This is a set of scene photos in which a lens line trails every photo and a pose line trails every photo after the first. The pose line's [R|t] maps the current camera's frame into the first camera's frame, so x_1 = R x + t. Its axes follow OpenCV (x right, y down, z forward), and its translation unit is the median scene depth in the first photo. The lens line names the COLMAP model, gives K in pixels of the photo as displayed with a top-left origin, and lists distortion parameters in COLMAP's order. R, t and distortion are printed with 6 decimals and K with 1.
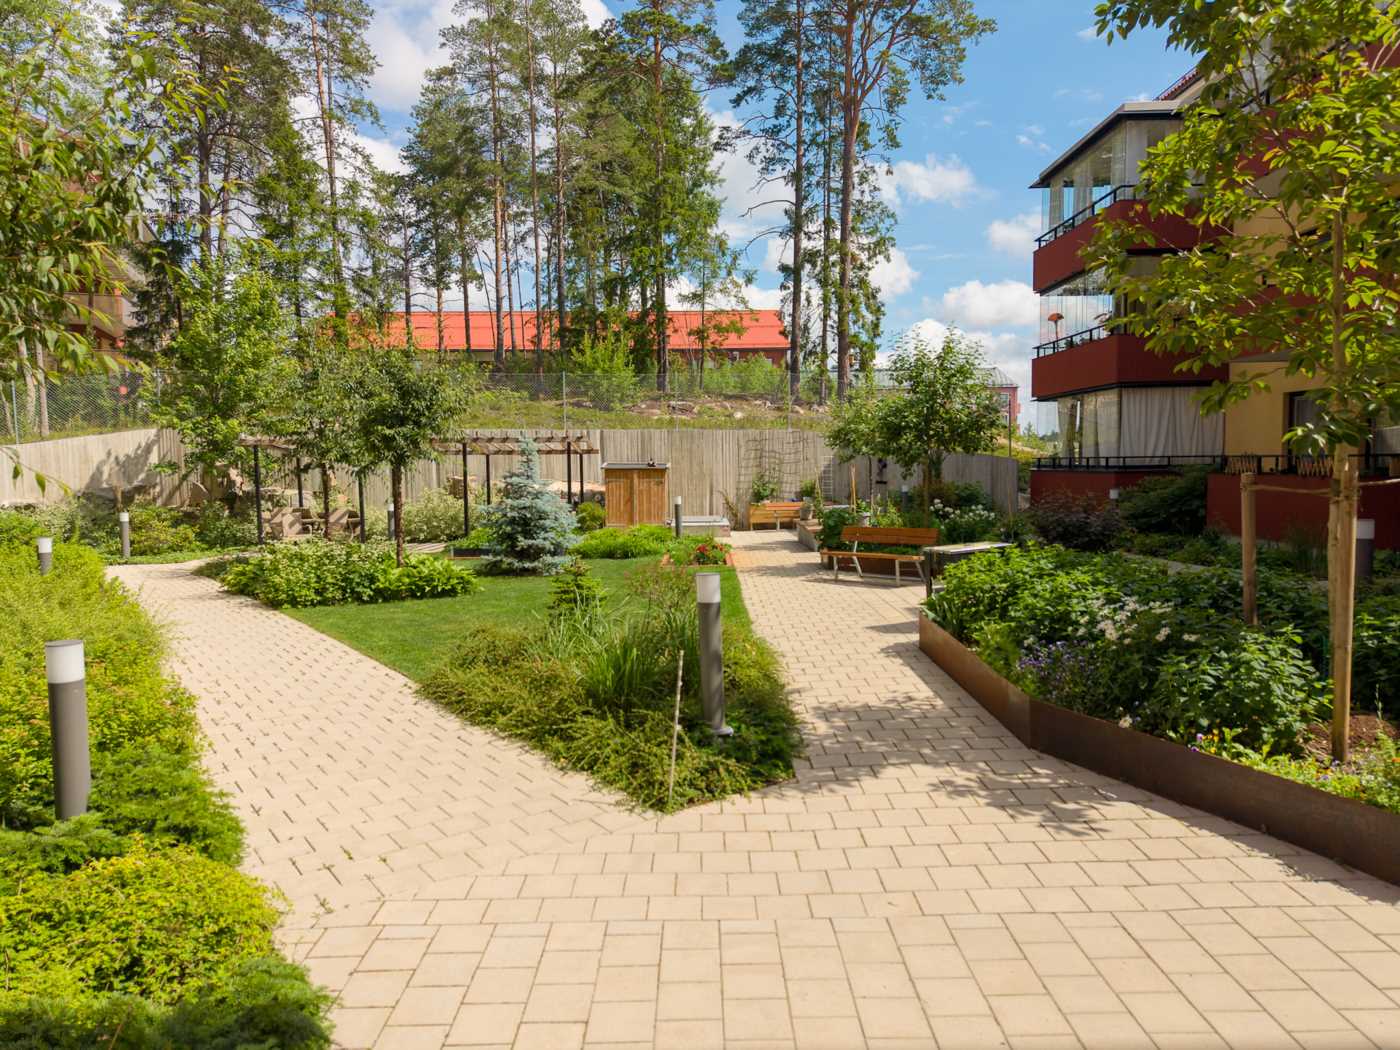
lens RADIAL K [[926.9, 0, 700.0], [0, 926.9, 525.0], [0, 0, 1]] dist [0.007123, -0.003646]
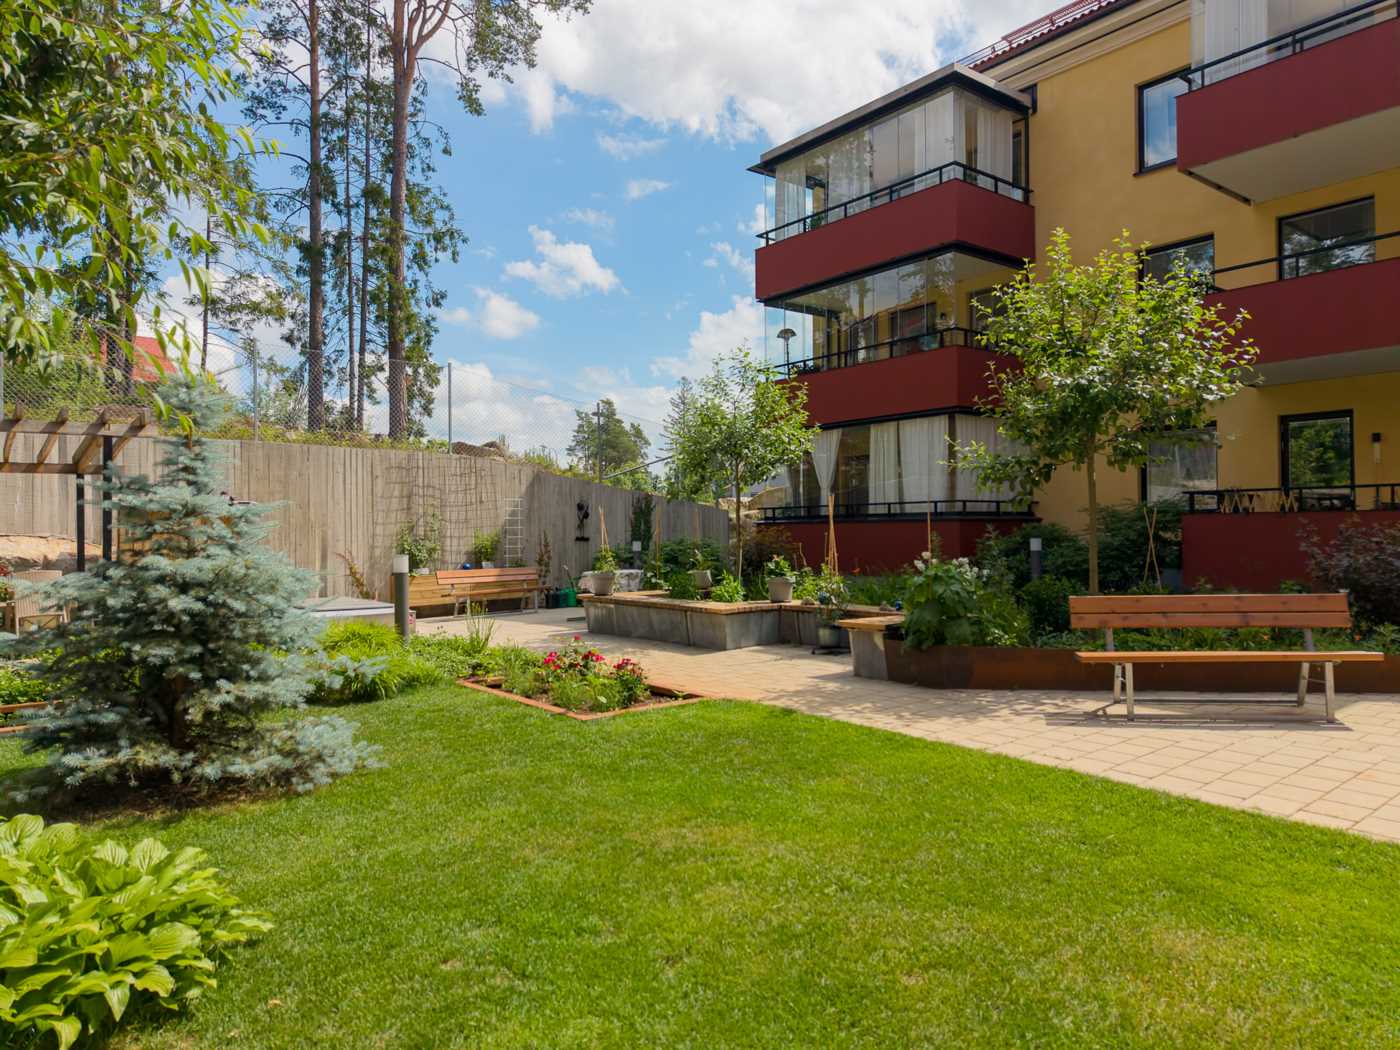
lens RADIAL K [[926.9, 0, 700.0], [0, 926.9, 525.0], [0, 0, 1]] dist [0.007123, -0.003646]
pose [[0.783898, 0.012817, 0.620757, -0.160908], [0.038172, 0.996901, -0.068788, -0.006134], [-0.619715, 0.077618, 0.780980, 0.411565]]
